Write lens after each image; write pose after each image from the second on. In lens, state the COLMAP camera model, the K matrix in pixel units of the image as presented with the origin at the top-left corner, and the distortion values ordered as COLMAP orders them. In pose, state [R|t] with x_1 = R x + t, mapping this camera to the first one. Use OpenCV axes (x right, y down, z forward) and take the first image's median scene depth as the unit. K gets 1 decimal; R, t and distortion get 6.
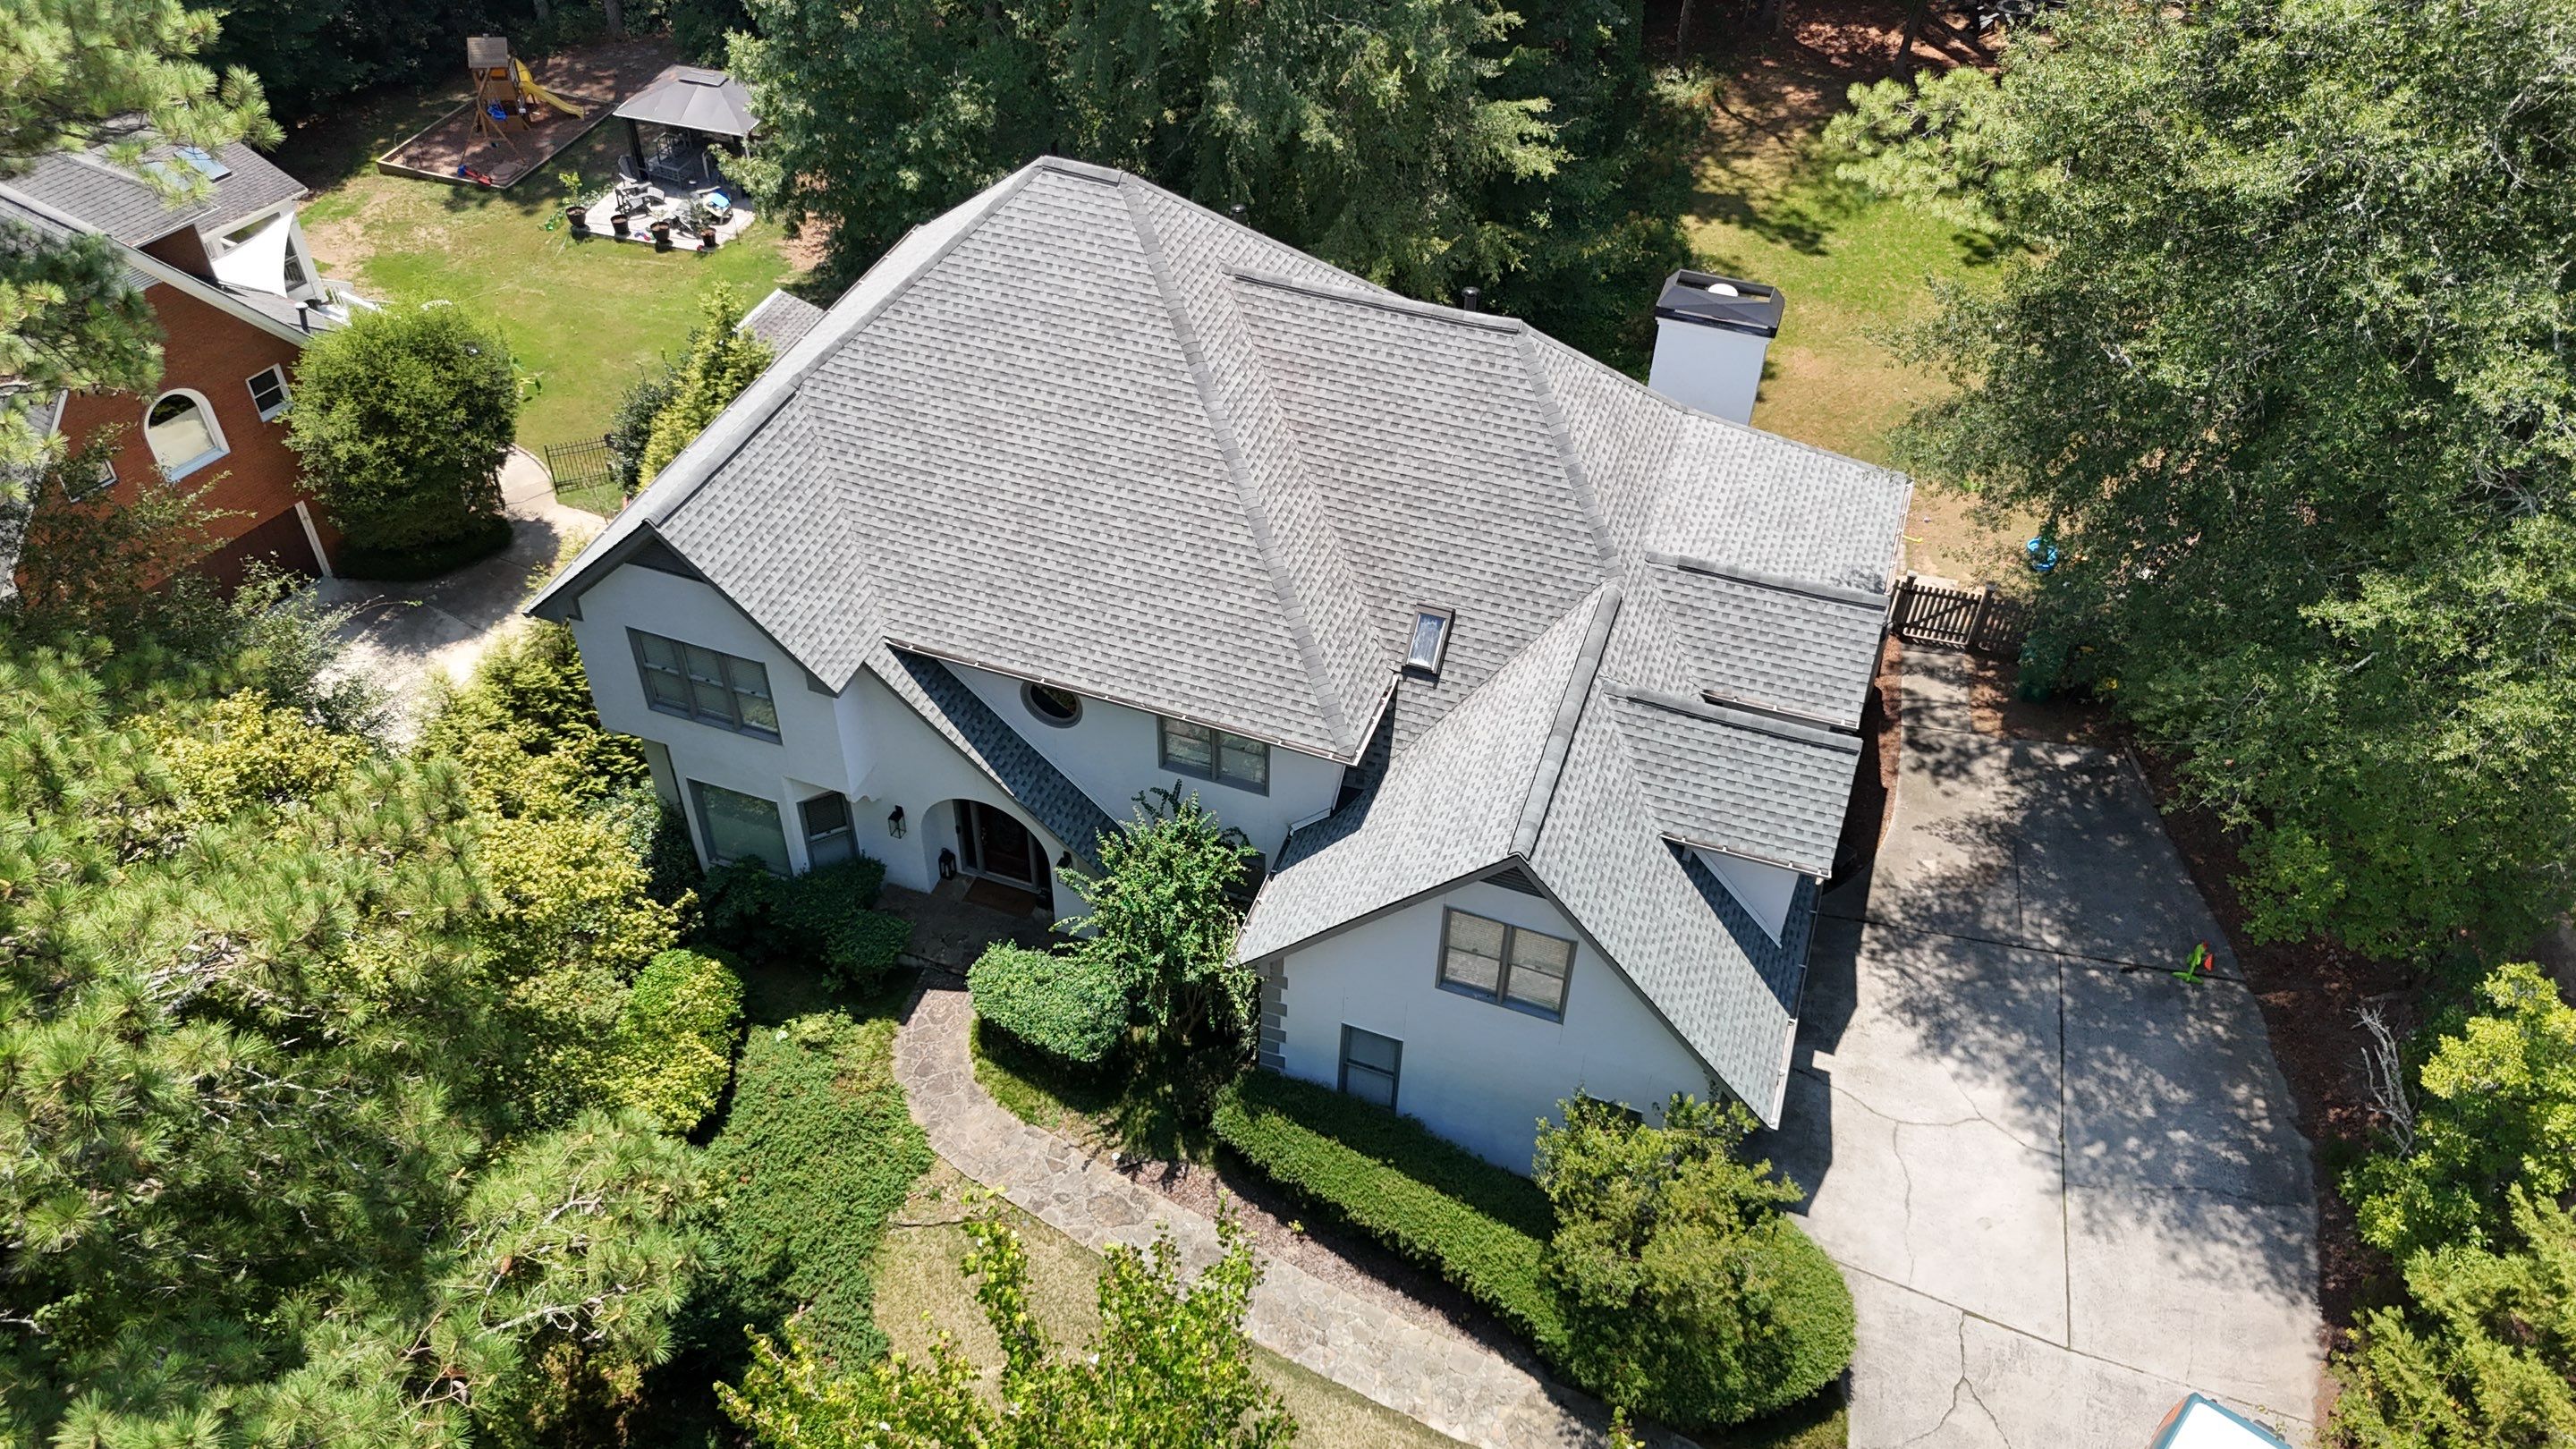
lens RADIAL K [[1923.0, 0, 1274.6], [0, 1923.0, 730.4], [0, 0, 1]] dist [0.041067, -0.000053]
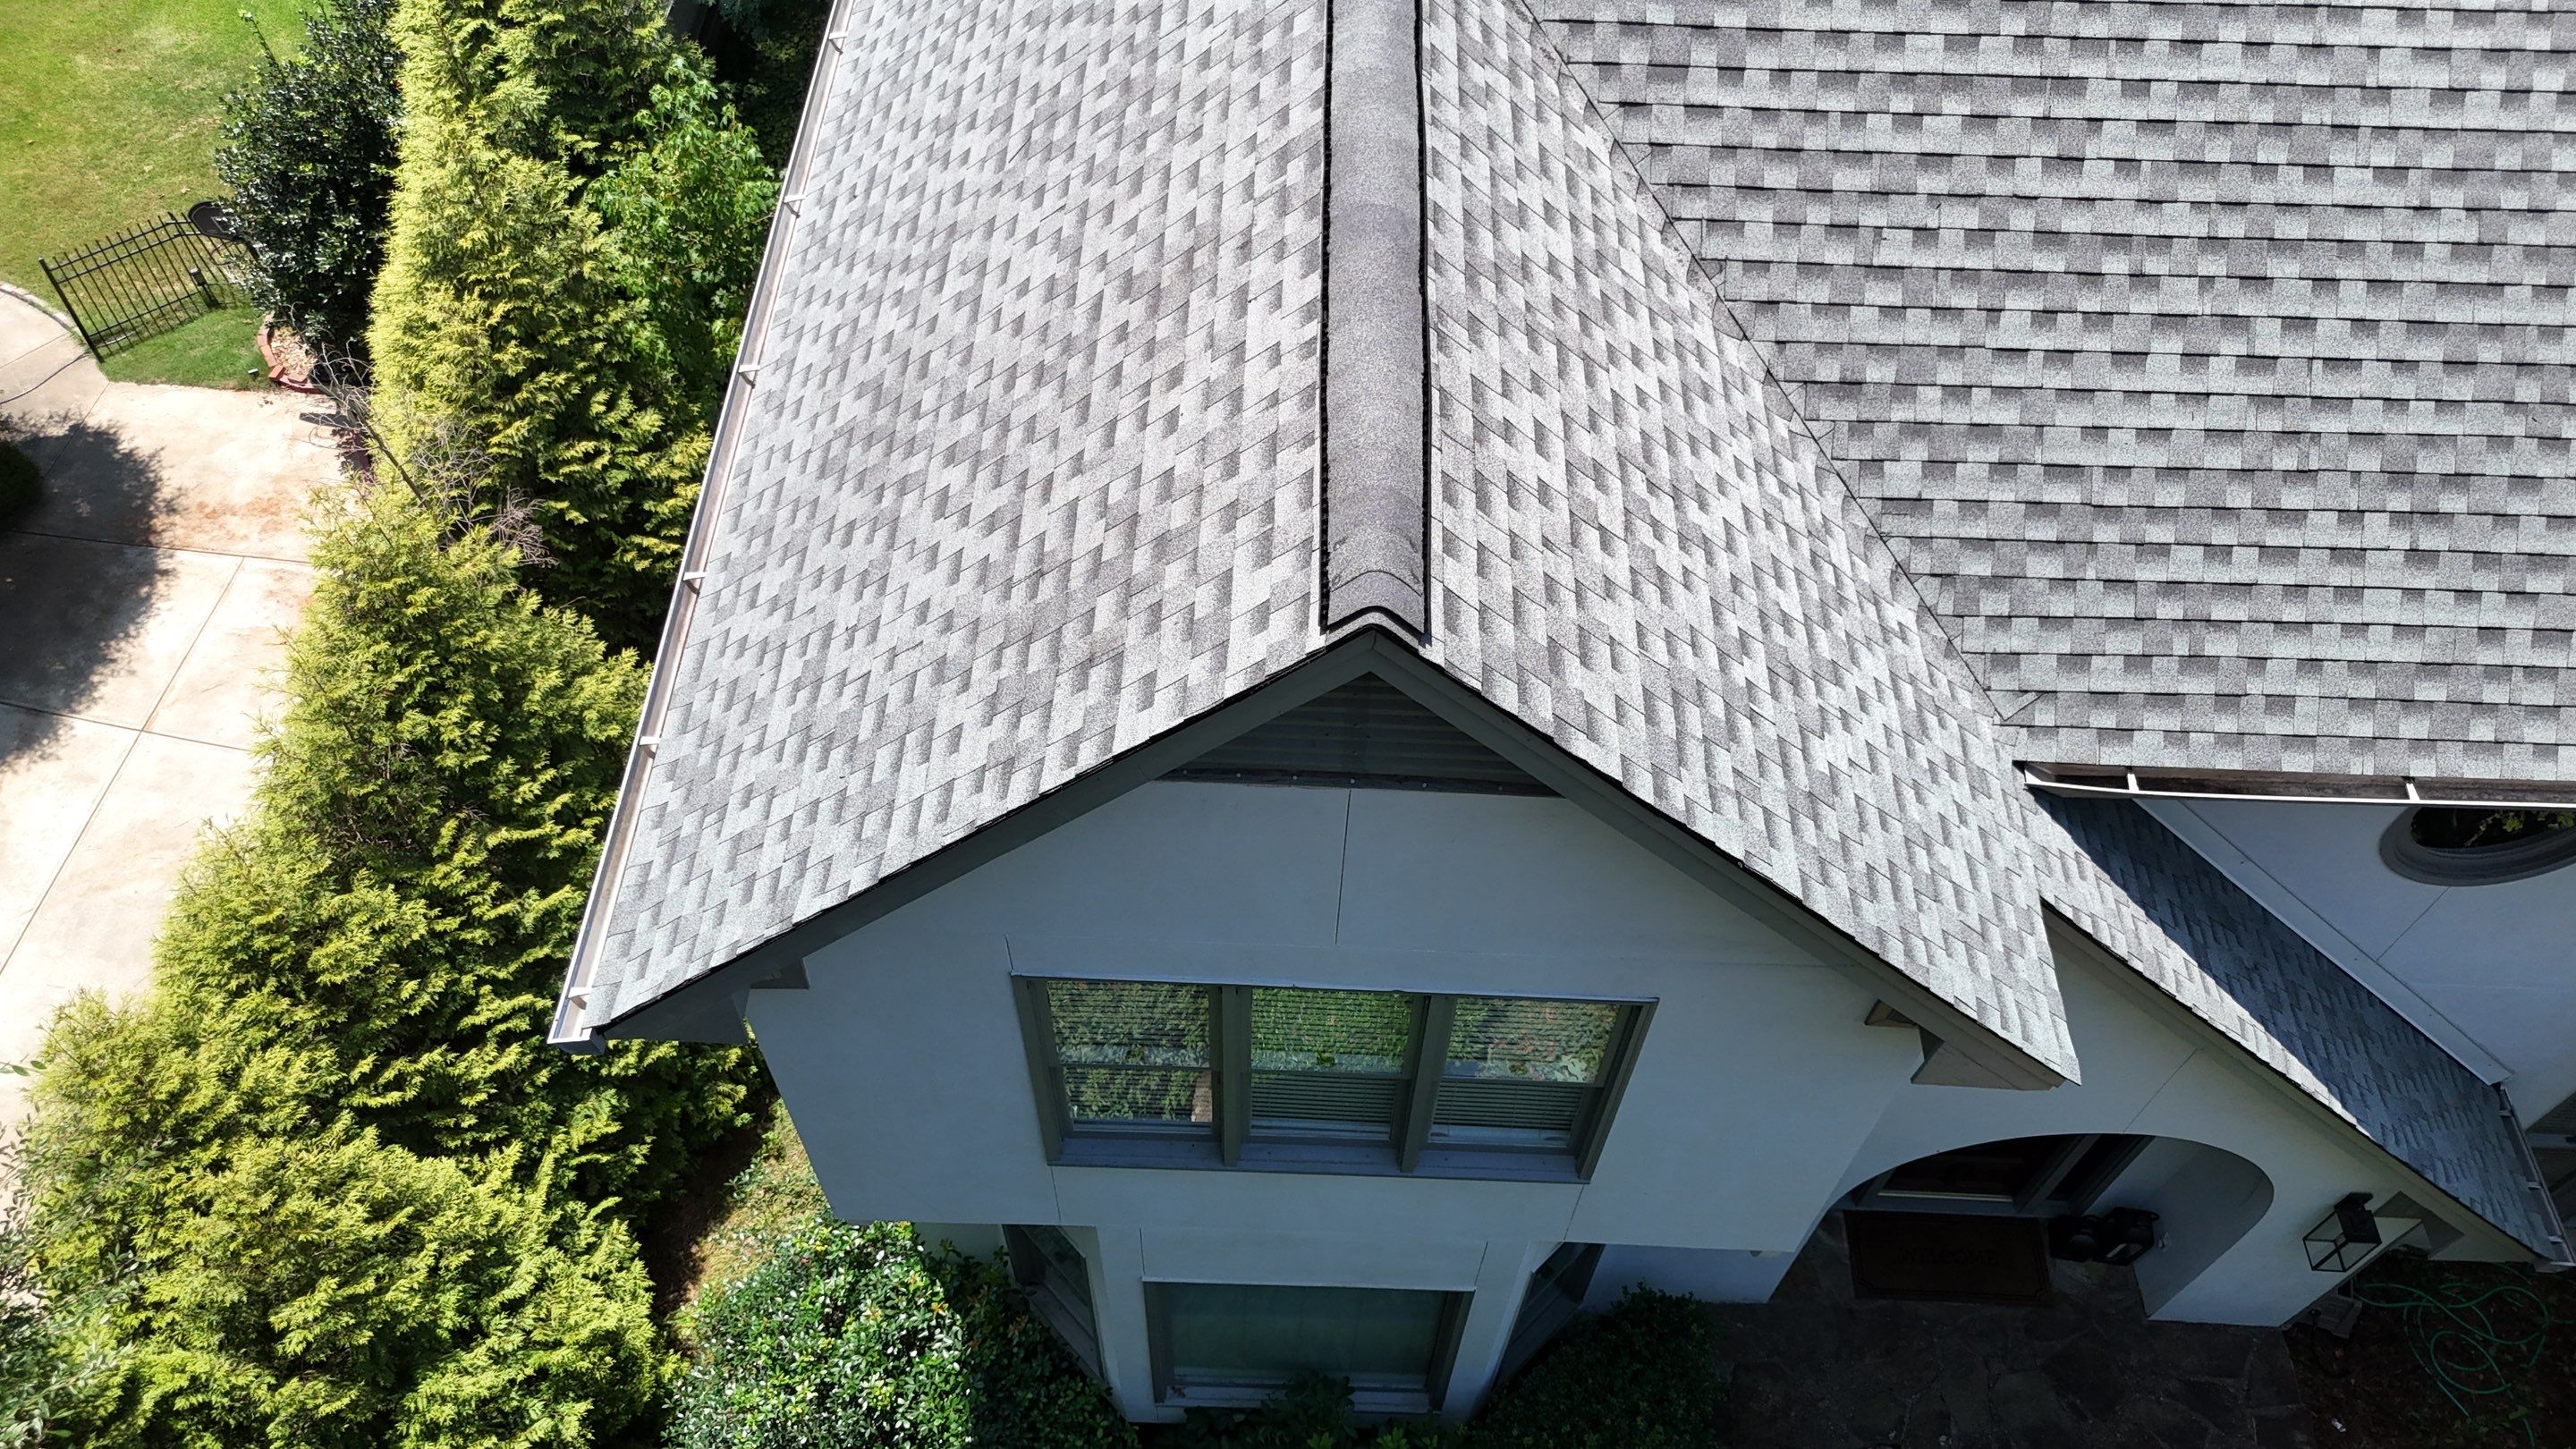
lens RADIAL K [[1923.0, 0, 1290.9], [0, 1923.0, 727.6], [0, 0, 1]] dist [0.041067, -0.000053]
pose [[0.951374, -0.248722, 0.181729, -0.324642], [0.209076, 0.954639, 0.212019, -0.122469], [-0.226219, -0.163714, 0.960220, 0.736157]]
